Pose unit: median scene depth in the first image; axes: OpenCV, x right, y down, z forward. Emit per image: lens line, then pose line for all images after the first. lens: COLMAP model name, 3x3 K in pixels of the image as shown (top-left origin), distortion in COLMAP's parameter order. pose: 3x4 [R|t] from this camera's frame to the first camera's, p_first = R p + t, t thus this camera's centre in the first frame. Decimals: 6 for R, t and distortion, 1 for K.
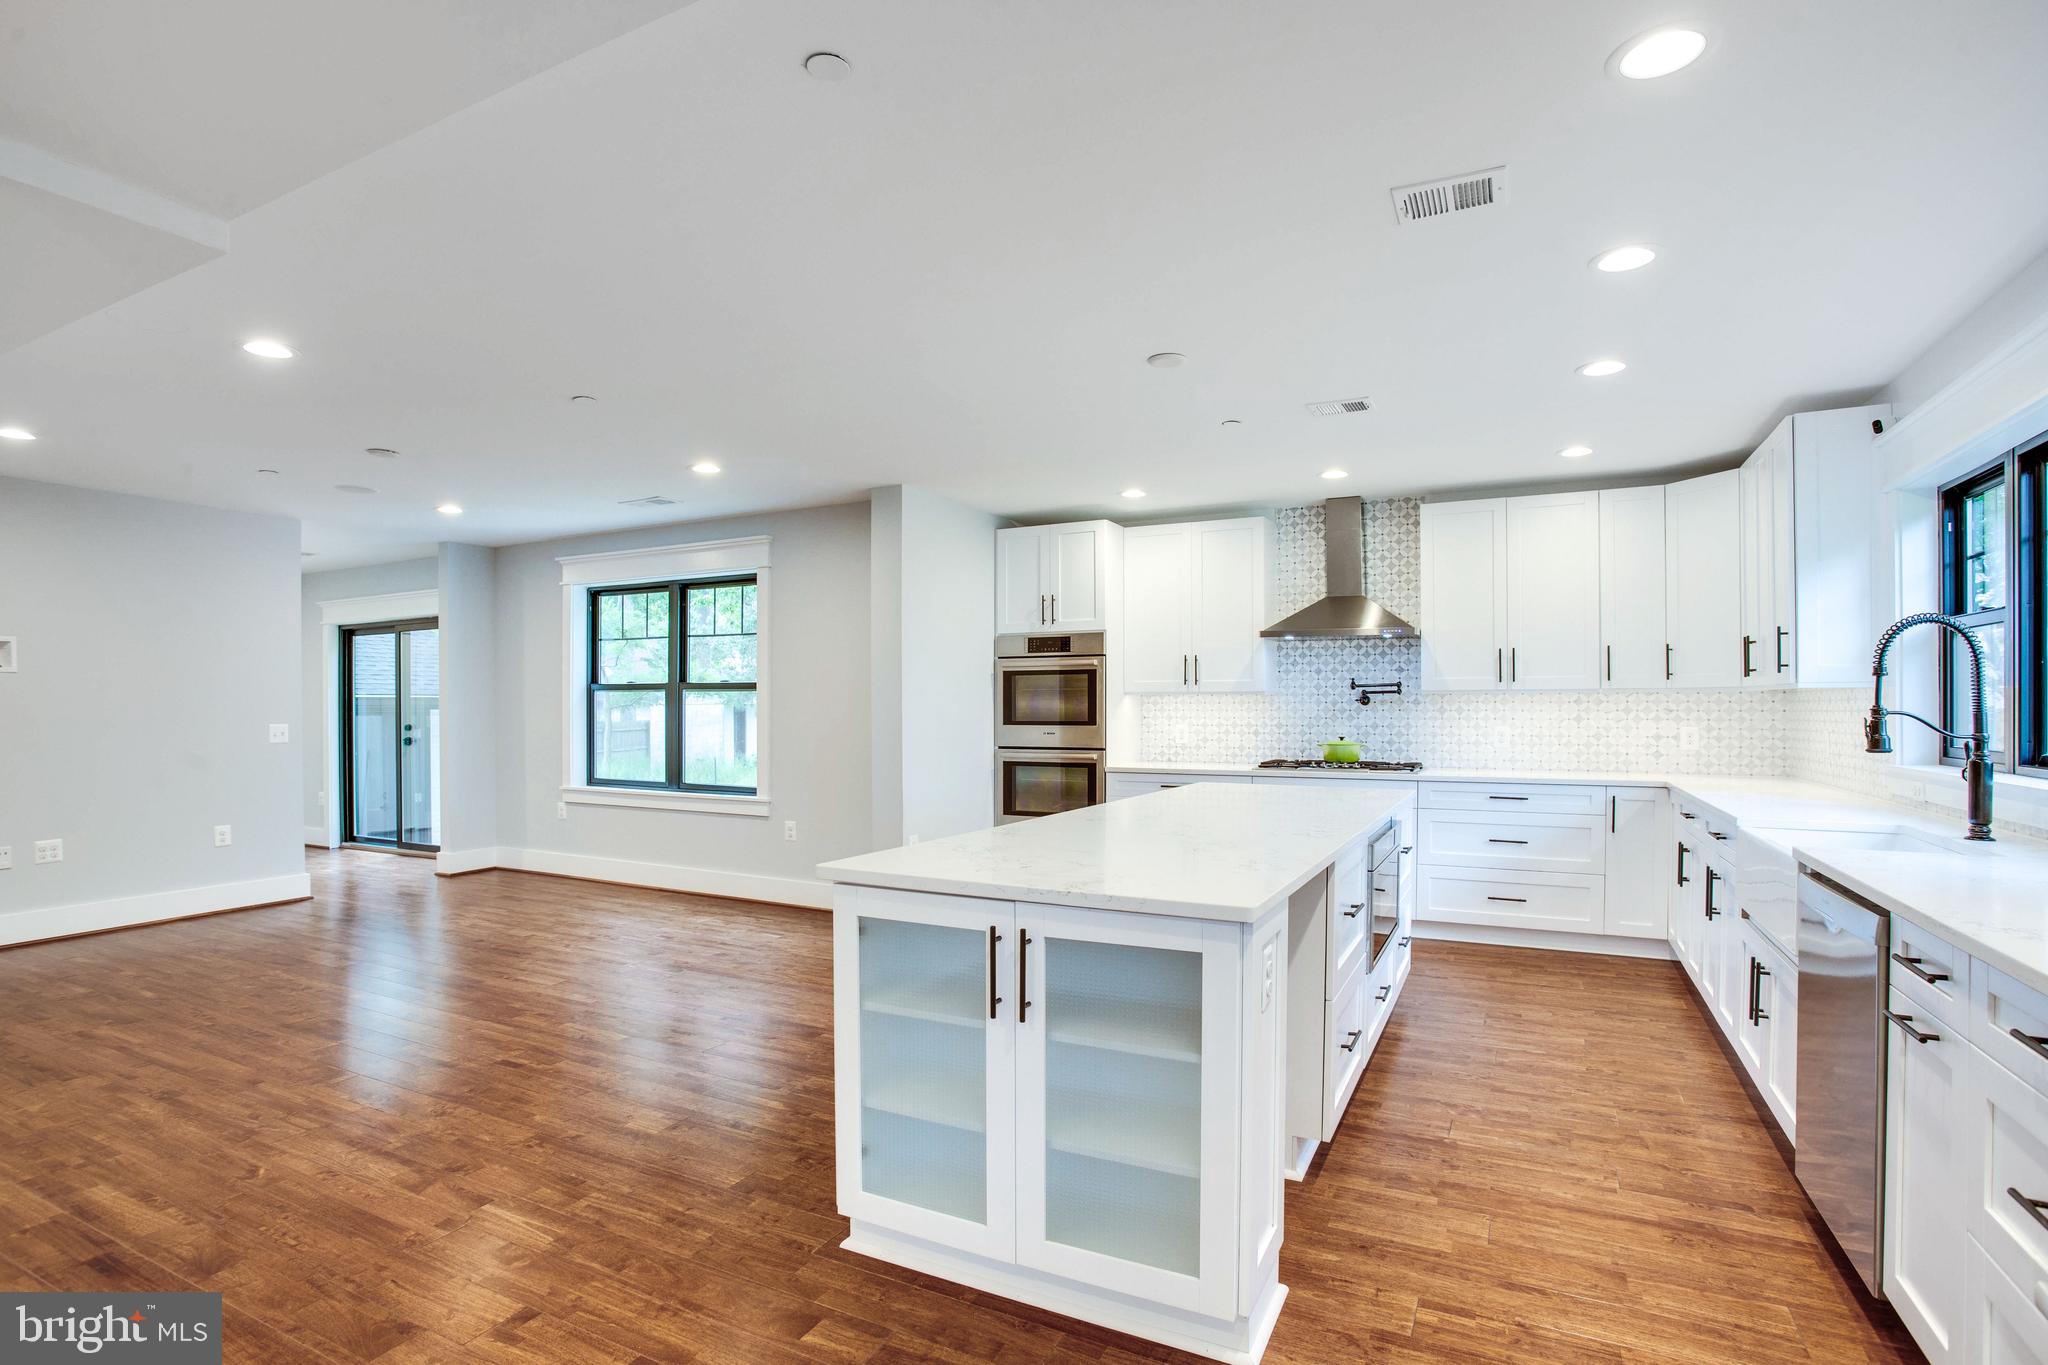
lens RADIAL K [[1009.9, 0, 1026.2], [0, 1009.9, 721.9], [0, 0, 1]] dist [-0.078301, 0.044471]
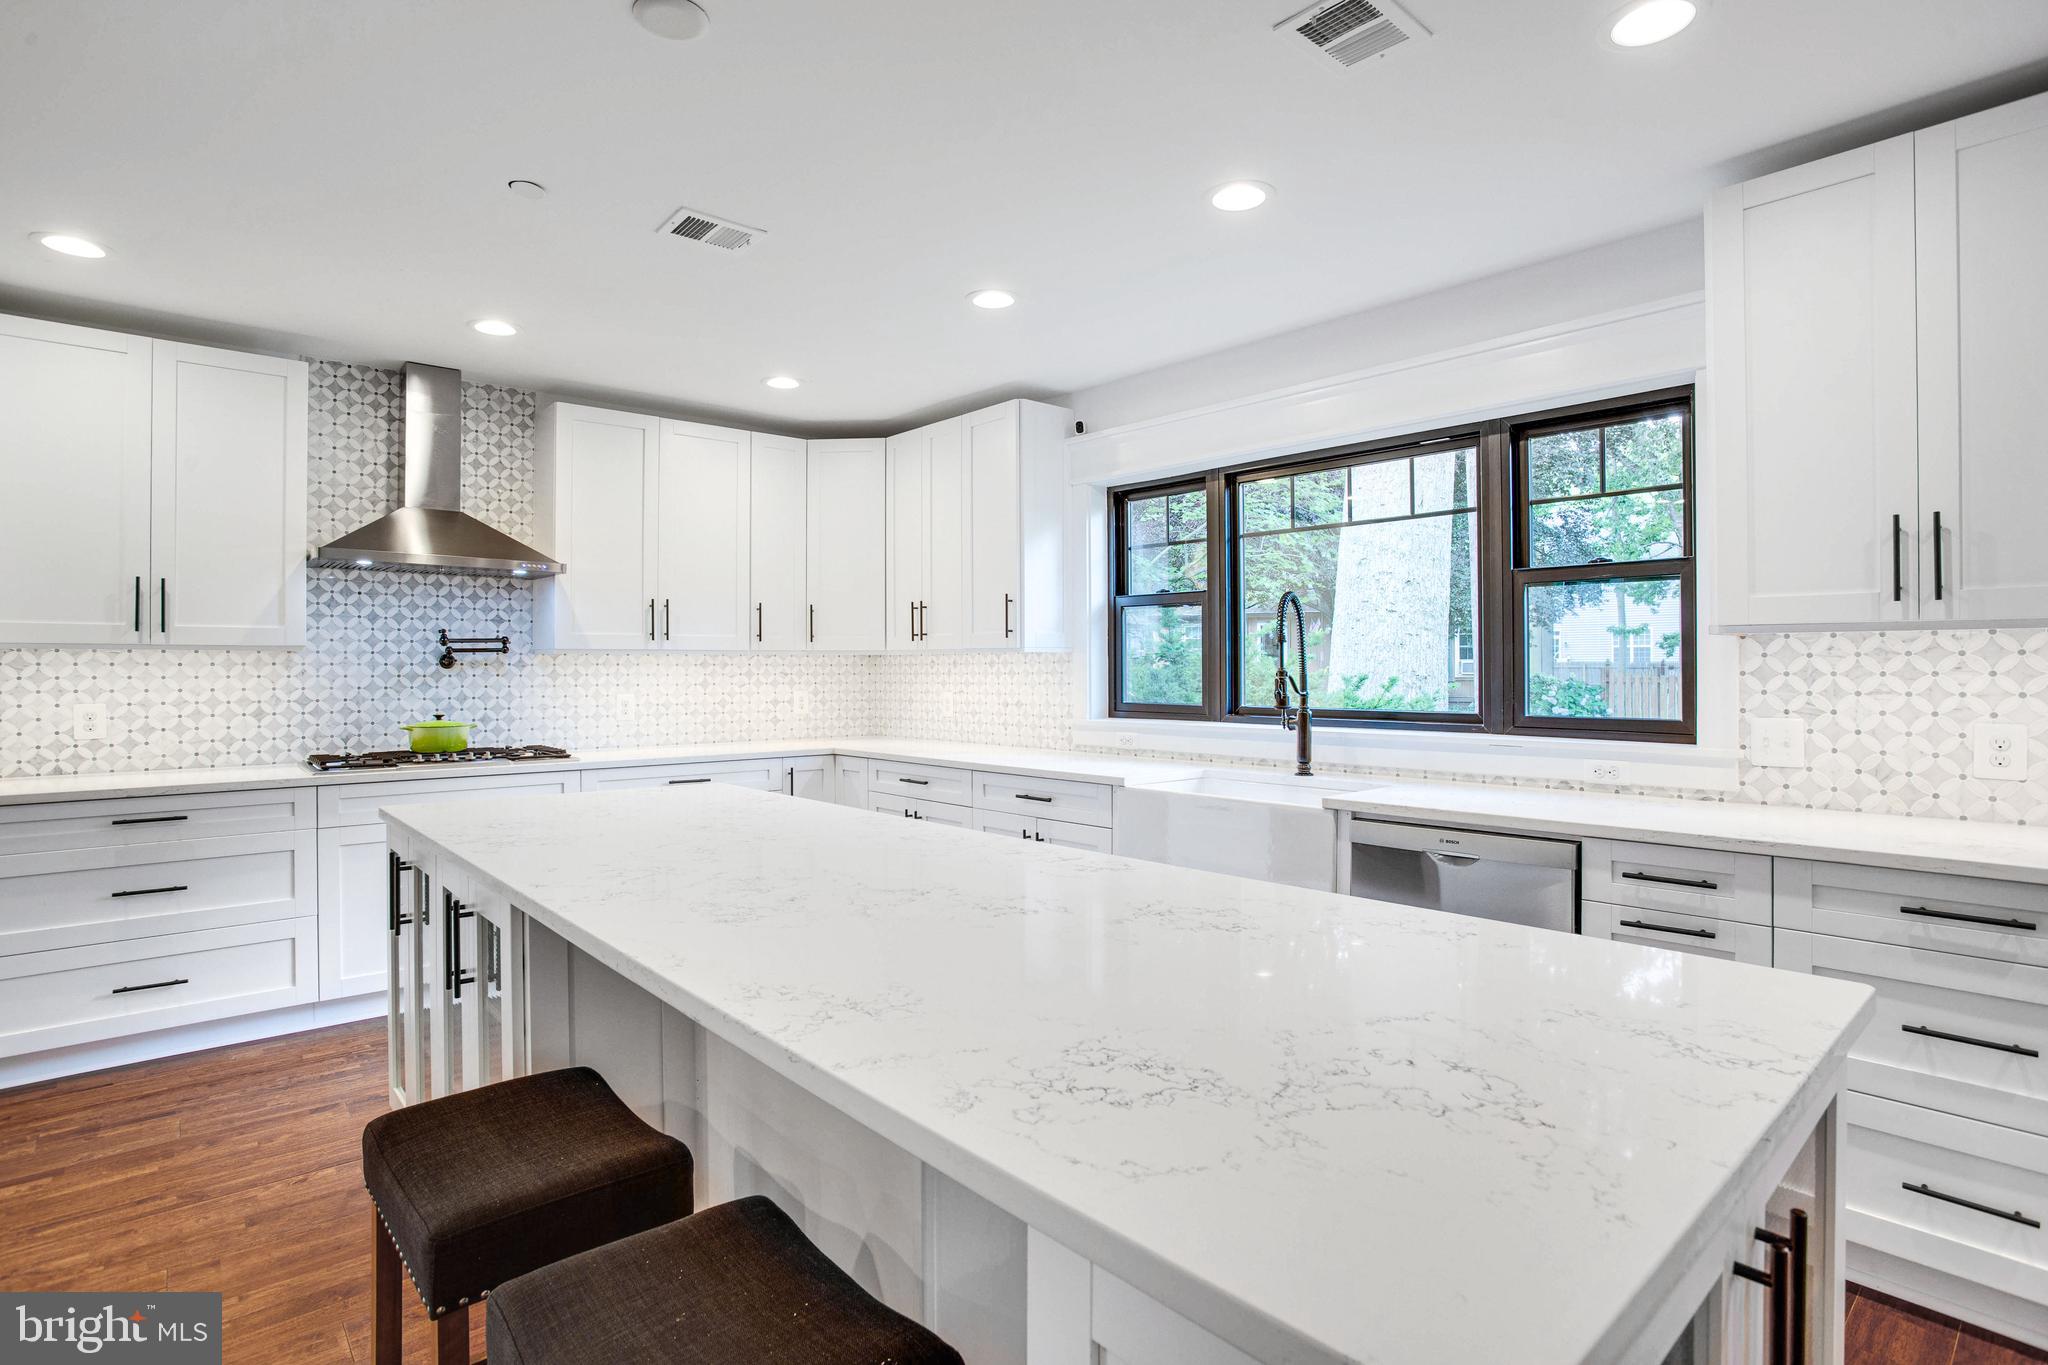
lens RADIAL K [[1020.0, 0, 1003.6], [0, 1020.0, 664.9], [0, 0, 1]] dist [-0.060109, 0.030101]
pose [[0.382110, 0.003830, 0.924109, -0.168633], [0.014970, 0.999835, -0.010333, -0.006306], [-0.923996, 0.017782, 0.381989, 0.383035]]
